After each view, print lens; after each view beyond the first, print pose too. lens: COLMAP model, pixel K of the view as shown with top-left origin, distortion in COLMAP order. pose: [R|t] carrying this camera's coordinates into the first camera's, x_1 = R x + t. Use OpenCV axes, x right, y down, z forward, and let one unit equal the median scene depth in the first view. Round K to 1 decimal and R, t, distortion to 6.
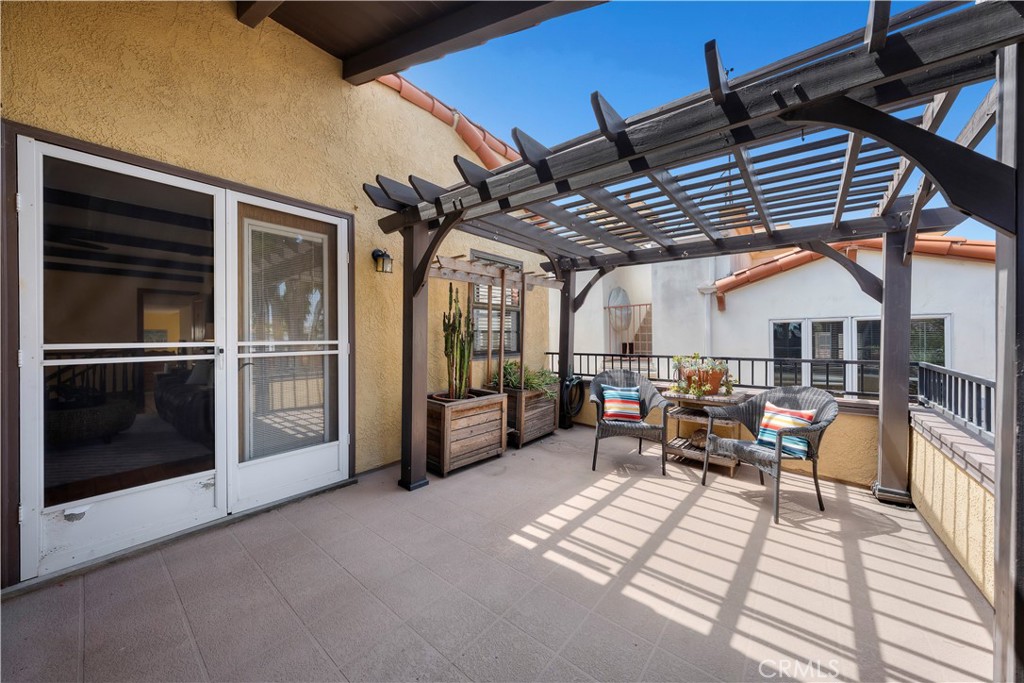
lens RADIAL K [[355.0, 0, 512.7], [0, 355.0, 339.1], [0, 0, 1]] dist [-0.000886, -0.000048]
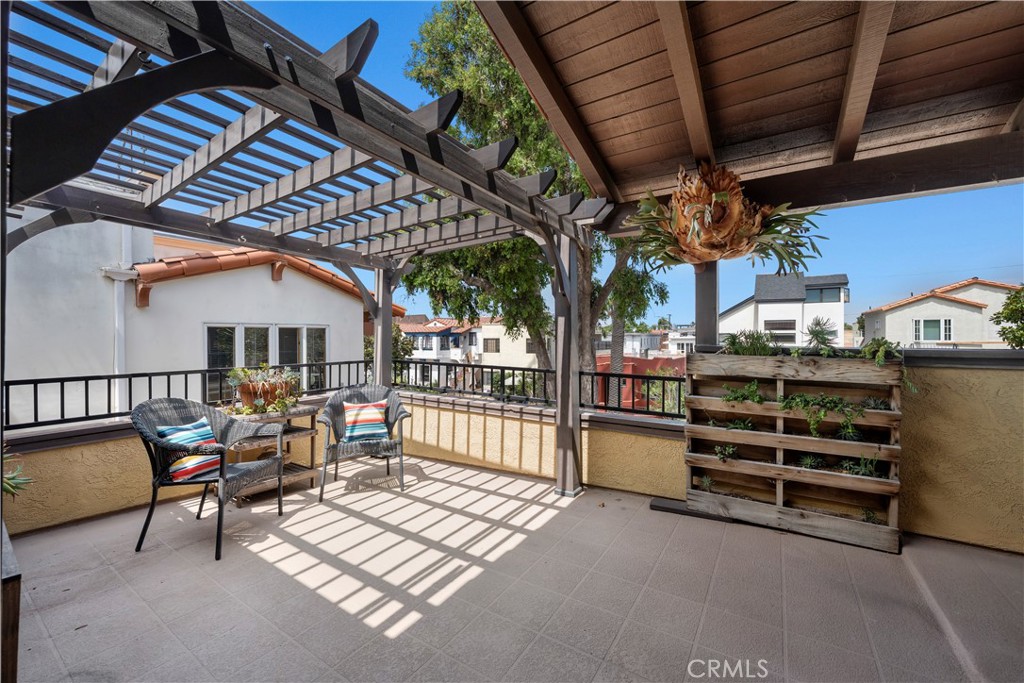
lens RADIAL K [[406.4, 0, 513.9], [0, 406.4, 346.1], [0, 0, 1]] dist [-0.000616, 0.000149]
pose [[-0.112109, -0.016001, 0.993567, -0.523548], [0.009793, 0.999804, 0.017207, -0.011113], [-0.993648, 0.011659, -0.111930, 0.547433]]
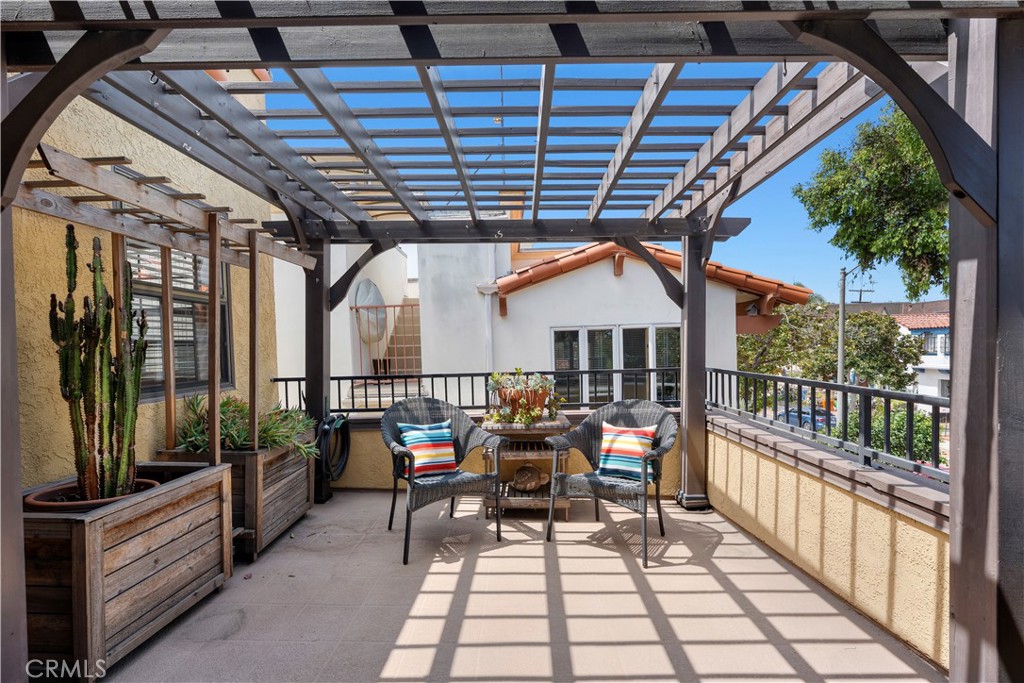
lens RADIAL K [[465.0, 0, 505.6], [0, 465.0, 364.2], [0, 0, 1]] dist [0.005060, -0.000754]
pose [[0.782906, -0.036267, 0.621082, -0.124348], [0.025615, 0.999332, 0.026065, 0.005614], [-0.621612, -0.004497, 0.783312, 0.252883]]
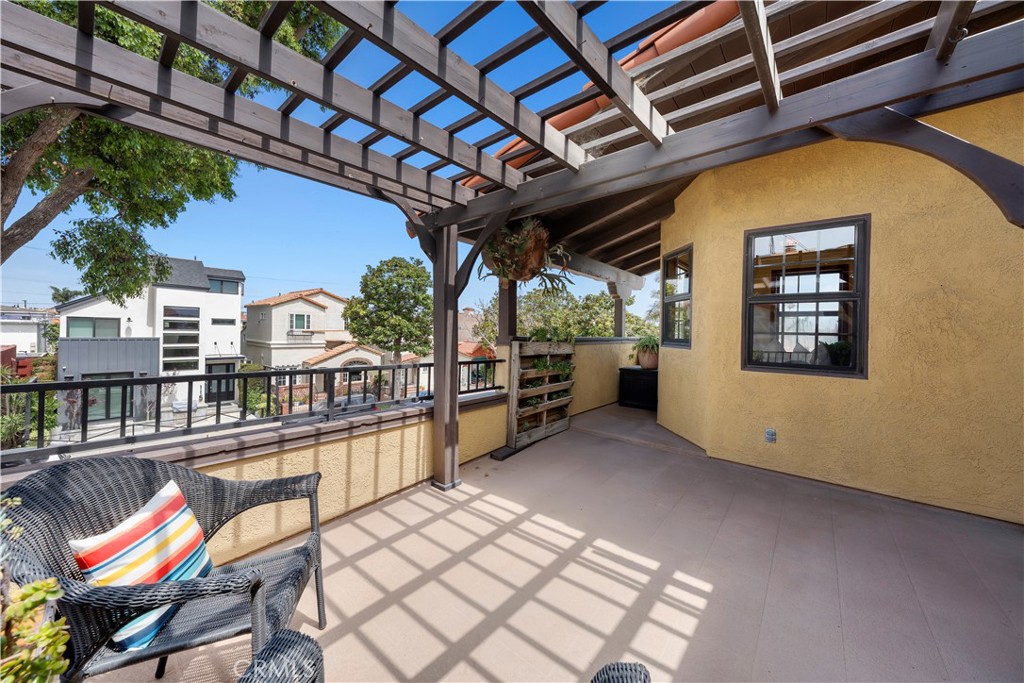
lens RADIAL K [[355.0, 0, 516.7], [0, 355.0, 333.1], [0, 0, 1]] dist [-0.000886, -0.000048]
pose [[-0.999904, -0.013728, 0.001651, 0.288739], [-0.013702, 0.999801, 0.014493, -0.017793], [-0.001850, 0.014469, -0.999894, 1.168194]]
